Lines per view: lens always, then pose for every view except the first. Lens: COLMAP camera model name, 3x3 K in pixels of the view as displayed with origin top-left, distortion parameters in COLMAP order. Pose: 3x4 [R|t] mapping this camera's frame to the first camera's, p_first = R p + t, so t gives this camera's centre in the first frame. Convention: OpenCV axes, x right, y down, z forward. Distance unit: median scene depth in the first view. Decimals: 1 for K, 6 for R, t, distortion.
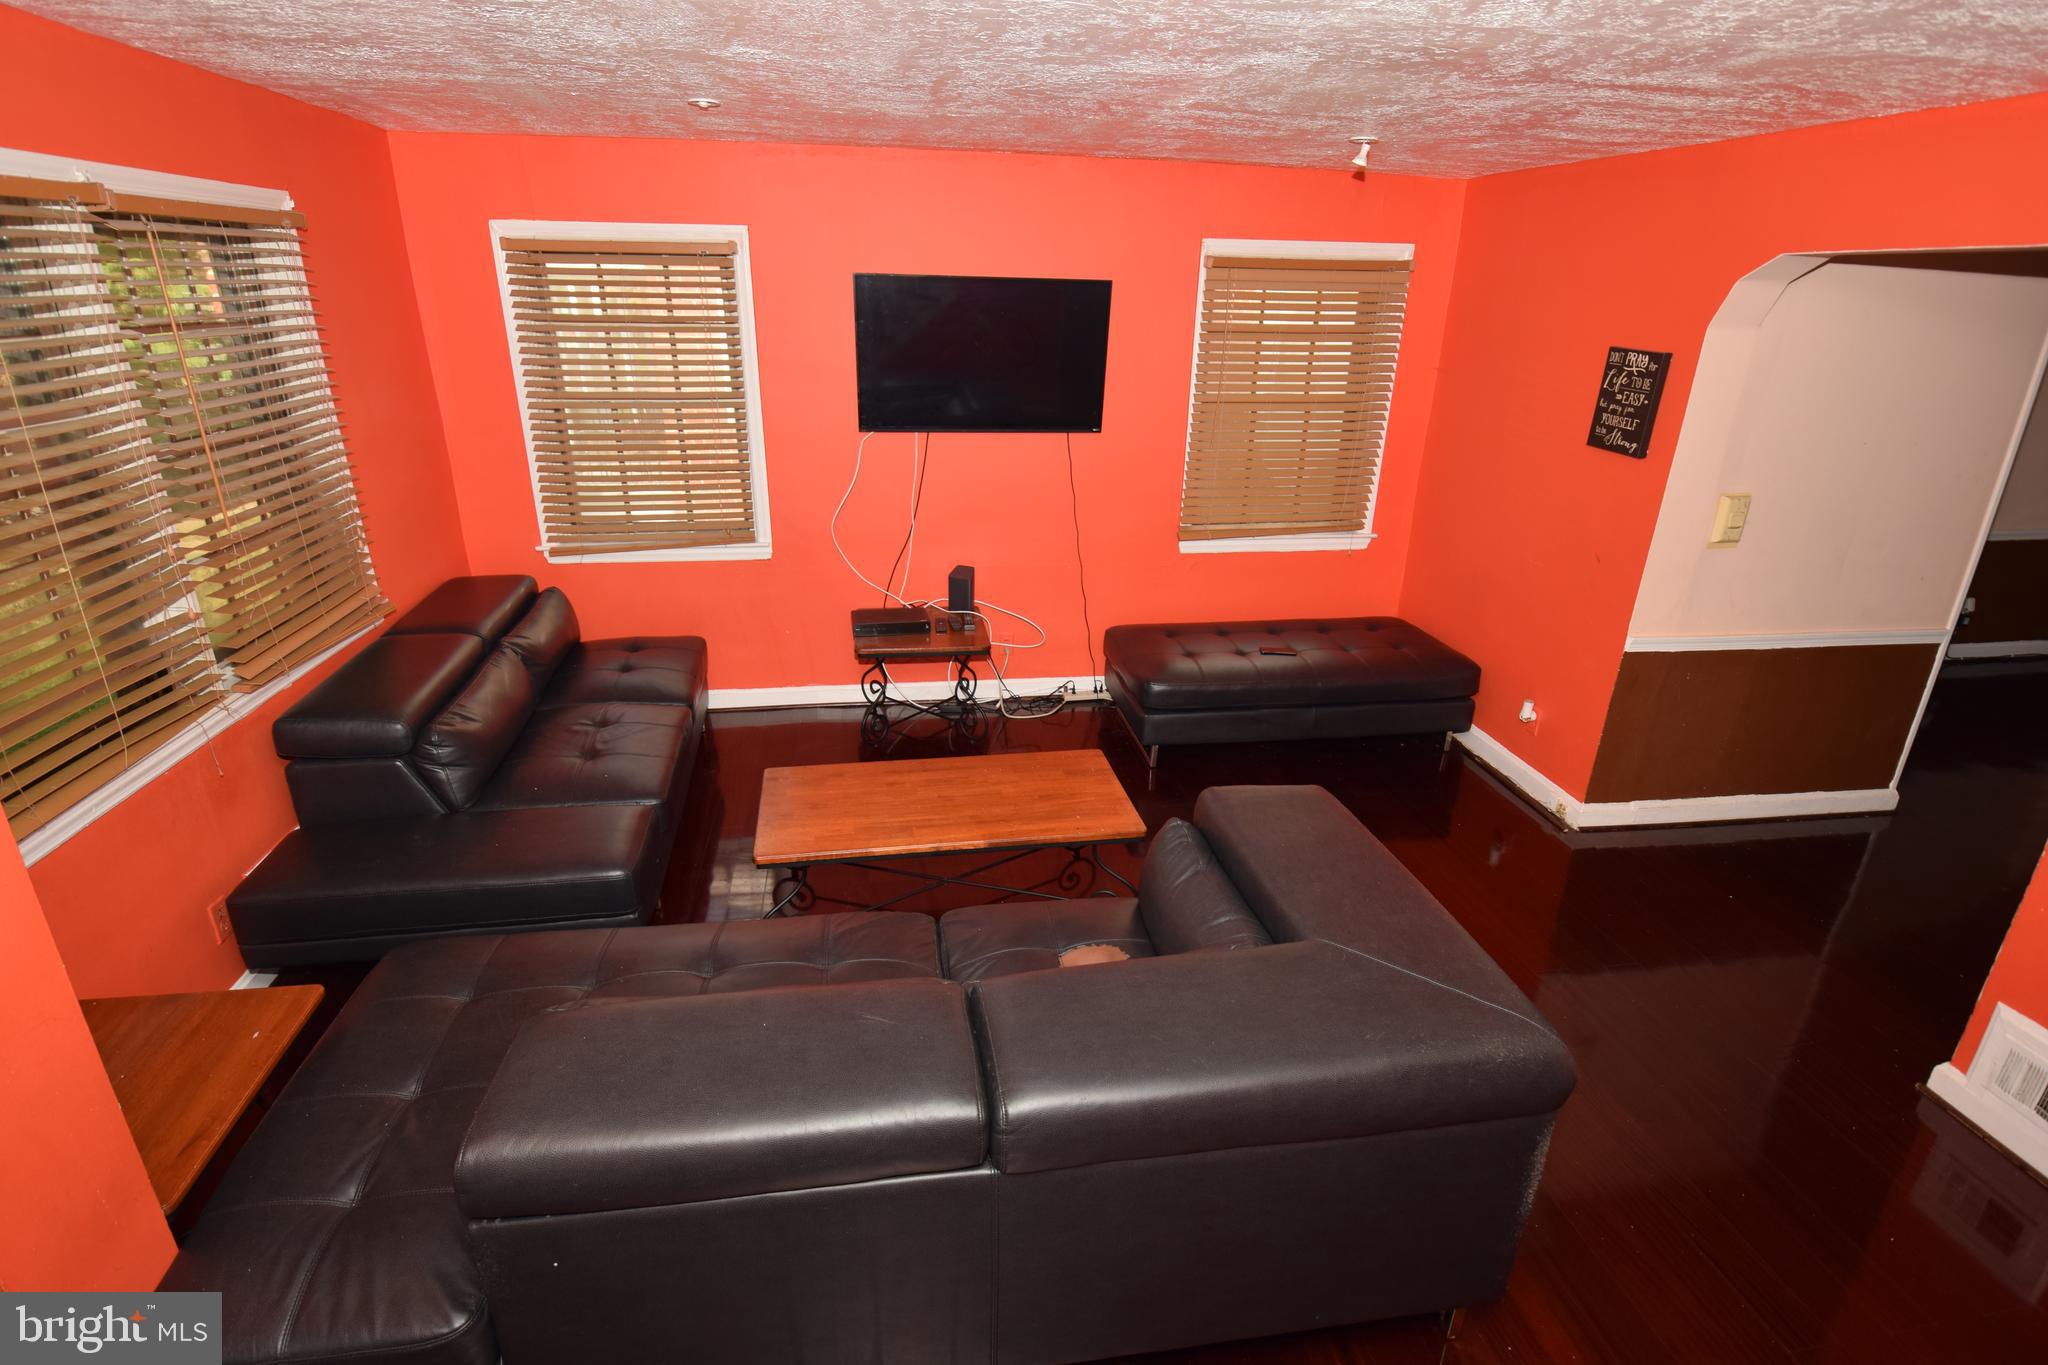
lens RADIAL K [[991.9, 0, 1021.5], [0, 991.9, 698.2], [0, 0, 1]] dist [0.014811, -0.022838]
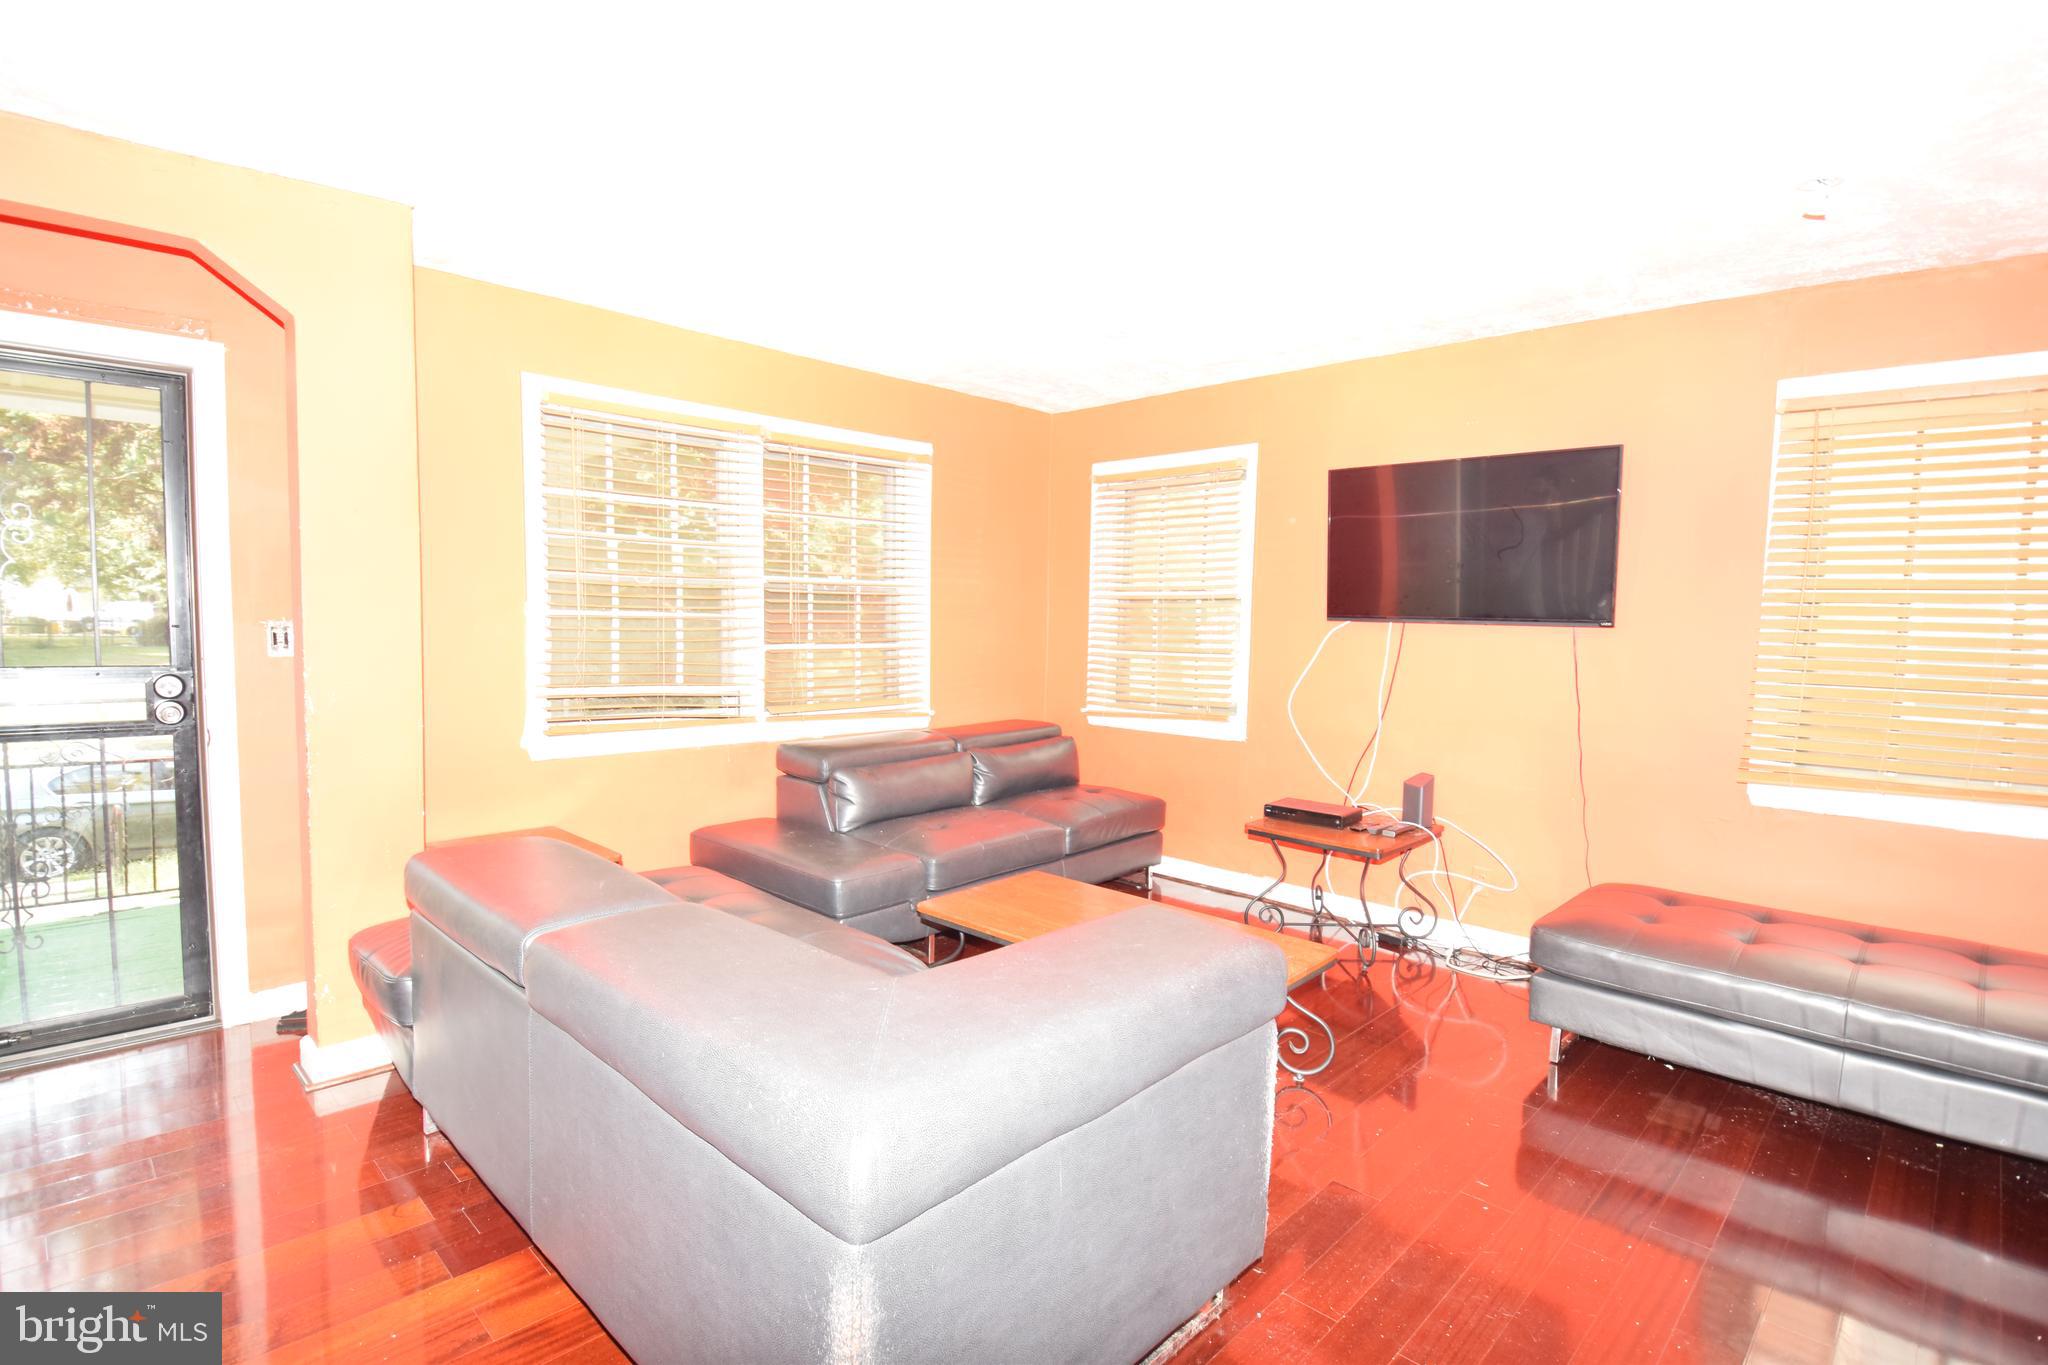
lens RADIAL K [[991.9, 0, 1019.0], [0, 991.9, 693.8], [0, 0, 1]] dist [0.014811, -0.022838]
pose [[0.601923, 0.057189, -0.796504, 0.525698], [-0.306151, 0.937745, -0.164030, 0.066124], [0.737537, 0.342584, 0.581959, 0.265585]]
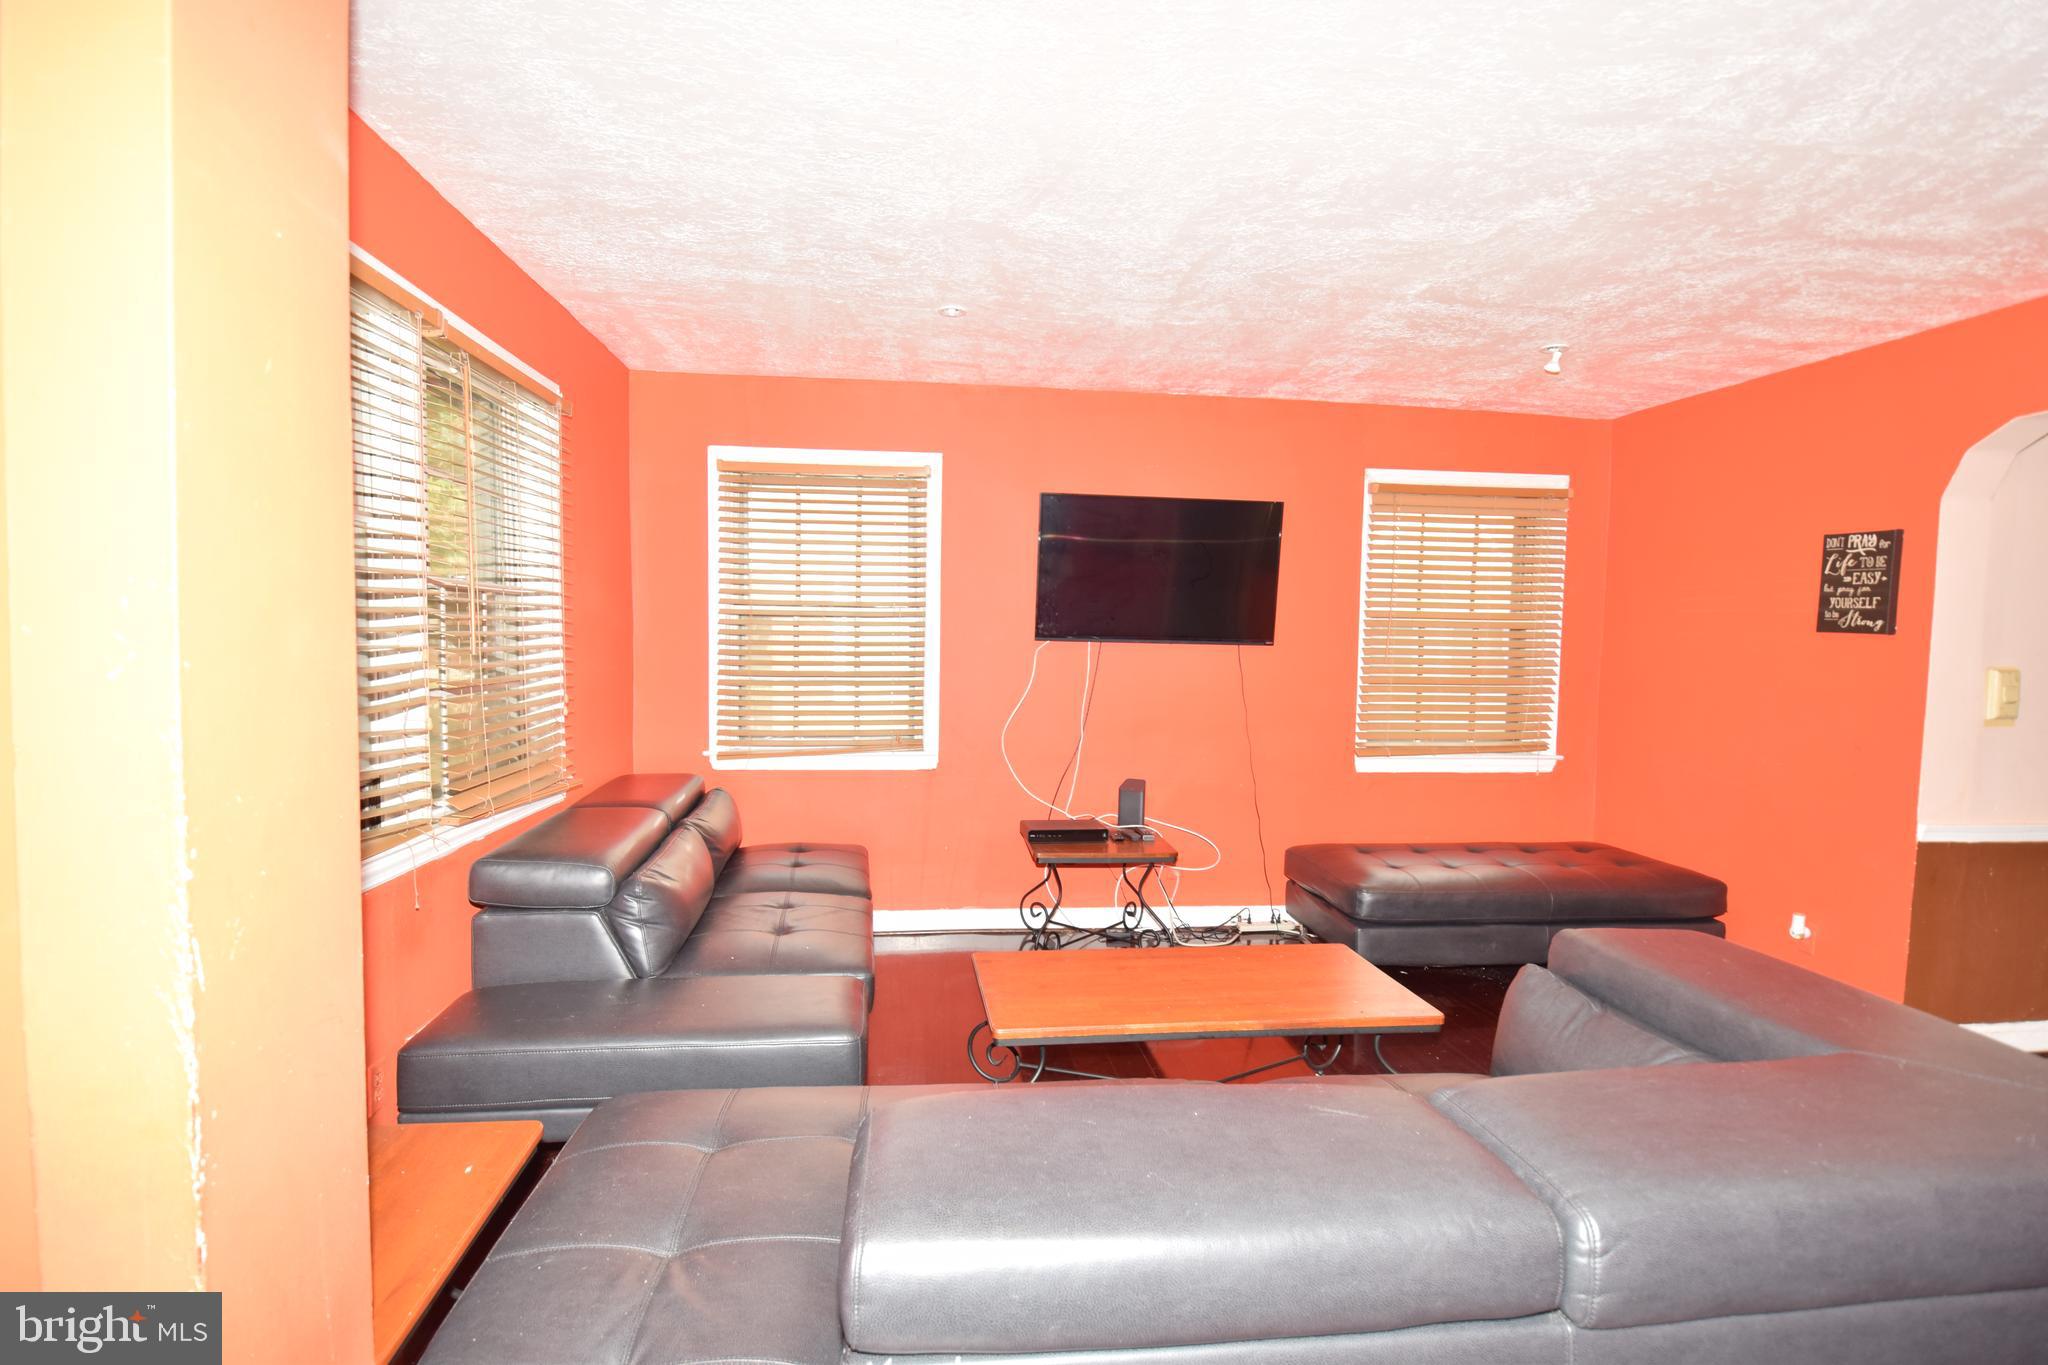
lens RADIAL K [[991.9, 0, 1017.1], [0, 991.9, 699.5], [0, 0, 1]] dist [0.014811, -0.022838]
pose [[0.999110, 0.001532, -0.042152, -0.165471], [-0.014785, 0.948662, -0.315947, 0.123592], [0.039504, 0.316289, 0.947840, 0.082970]]
